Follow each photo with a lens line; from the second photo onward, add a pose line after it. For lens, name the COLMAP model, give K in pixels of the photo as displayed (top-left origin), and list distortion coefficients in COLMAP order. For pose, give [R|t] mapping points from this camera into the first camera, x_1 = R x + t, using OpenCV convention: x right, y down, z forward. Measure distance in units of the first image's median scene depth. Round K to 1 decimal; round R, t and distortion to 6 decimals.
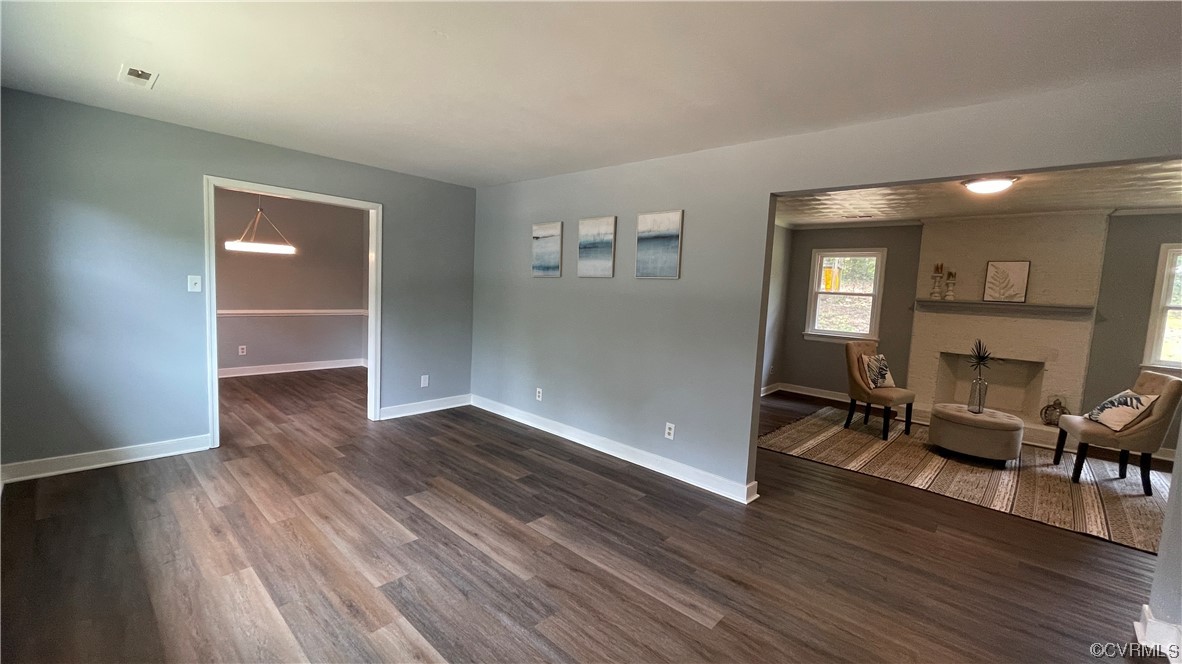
lens RADIAL K [[491.6, 0, 591.0], [0, 491.6, 332.0], [0, 0, 1]] dist [0.042854, 0.000197]
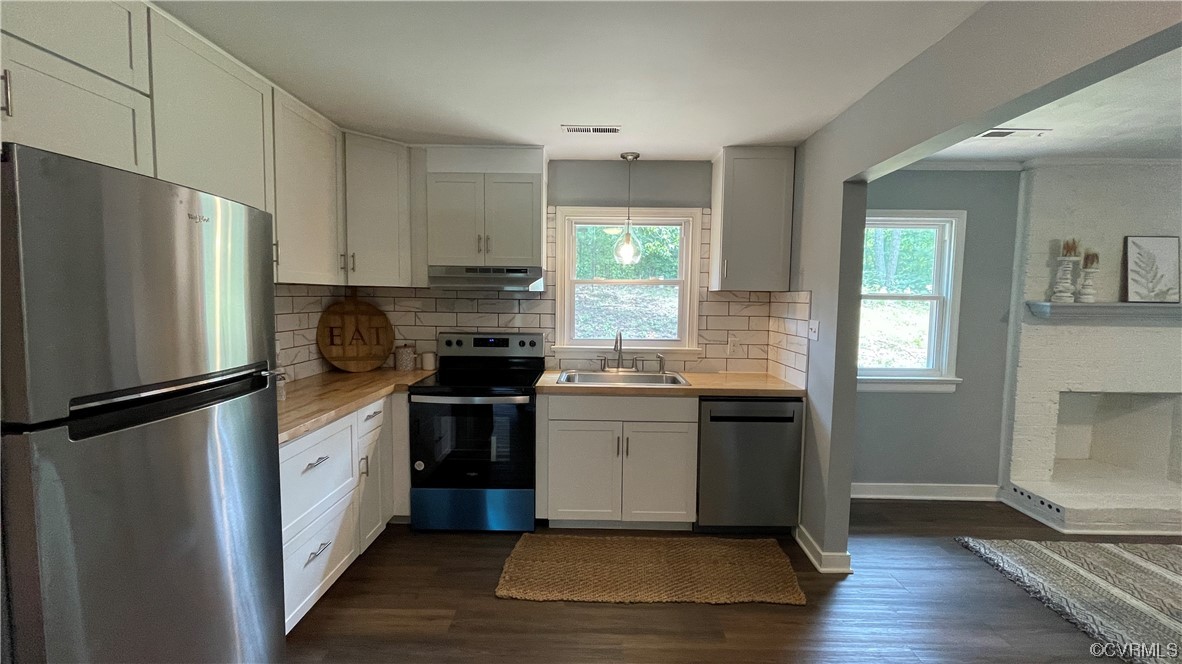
lens RADIAL K [[488.6, 0, 585.1], [0, 488.6, 327.7], [0, 0, 1]] dist [-0.000735, -0.000226]
pose [[0.736349, -0.063129, 0.673651, -0.086046], [0.086860, 0.996219, -0.001587, -0.088157], [-0.671004, 0.059682, 0.739048, 1.026026]]
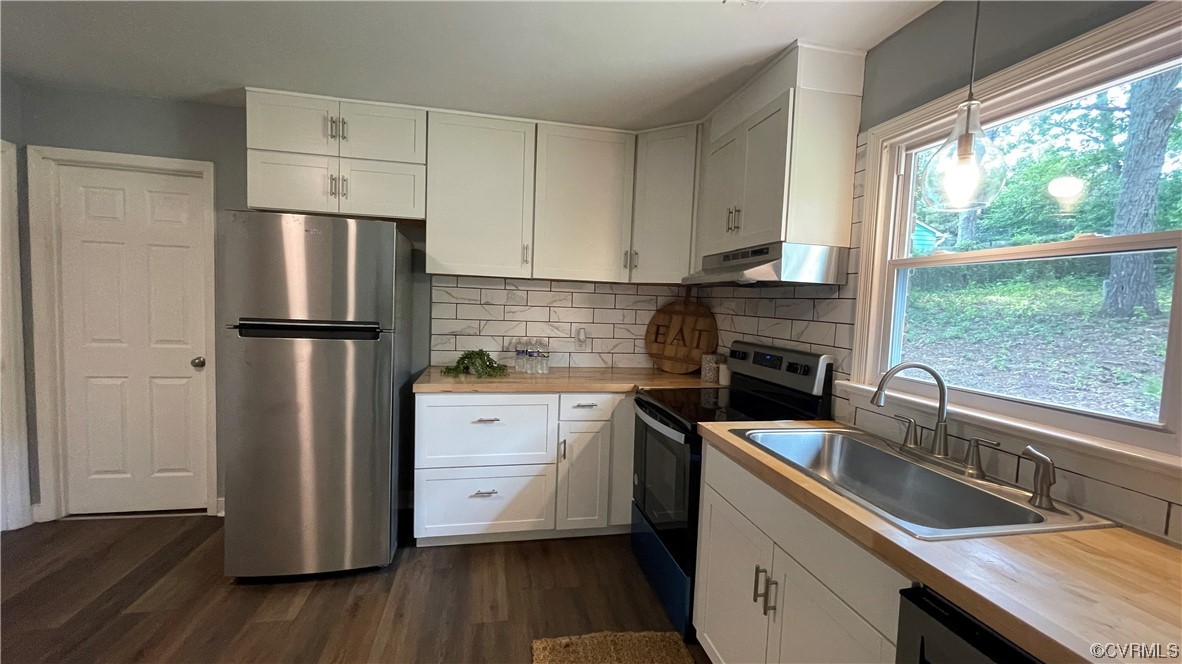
lens RADIAL K [[480.7, 0, 587.6], [0, 480.7, 328.7], [0, 0, 1]] dist [-0.000955, -0.000076]
pose [[0.815081, 0.036040, -0.578225, 0.338511], [-0.082268, 0.995150, -0.053940, -0.072989], [0.573476, 0.091534, 0.814093, 1.122661]]
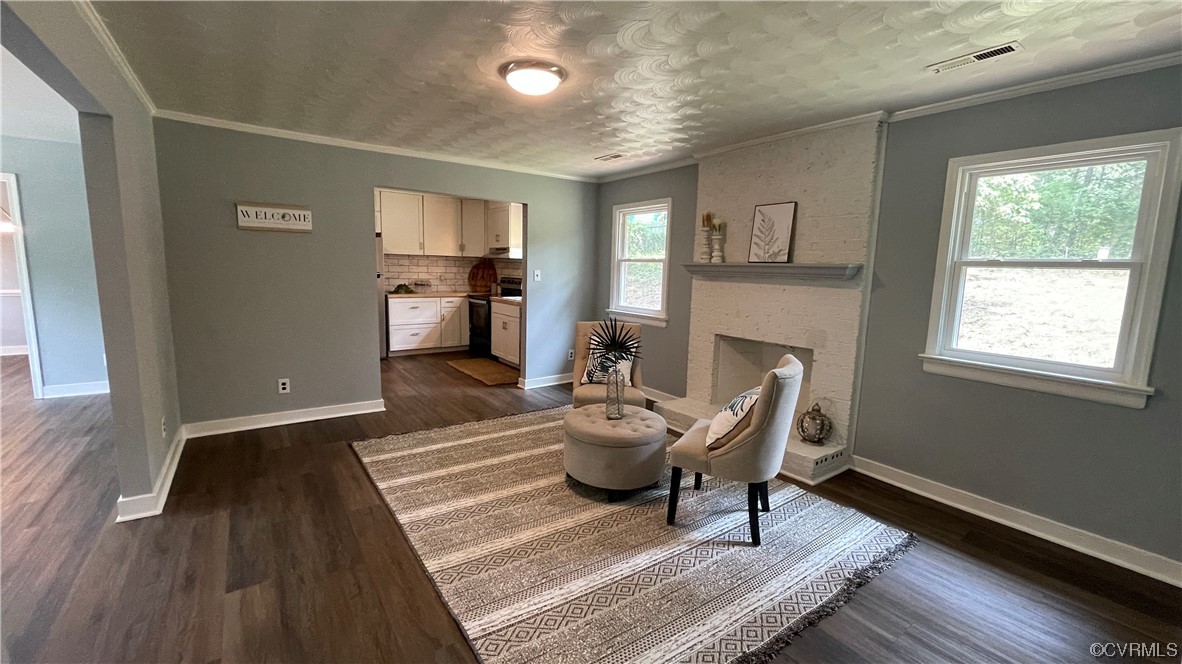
lens RADIAL K [[486.5, 0, 590.8], [0, 486.5, 326.7], [0, 0, 1]] dist [0.083652, -0.000050]
pose [[0.979659, 0.017884, -0.199872, 0.712399], [-0.016894, 0.999835, 0.006657, 0.029007], [0.199958, -0.003145, 0.979799, 0.278208]]
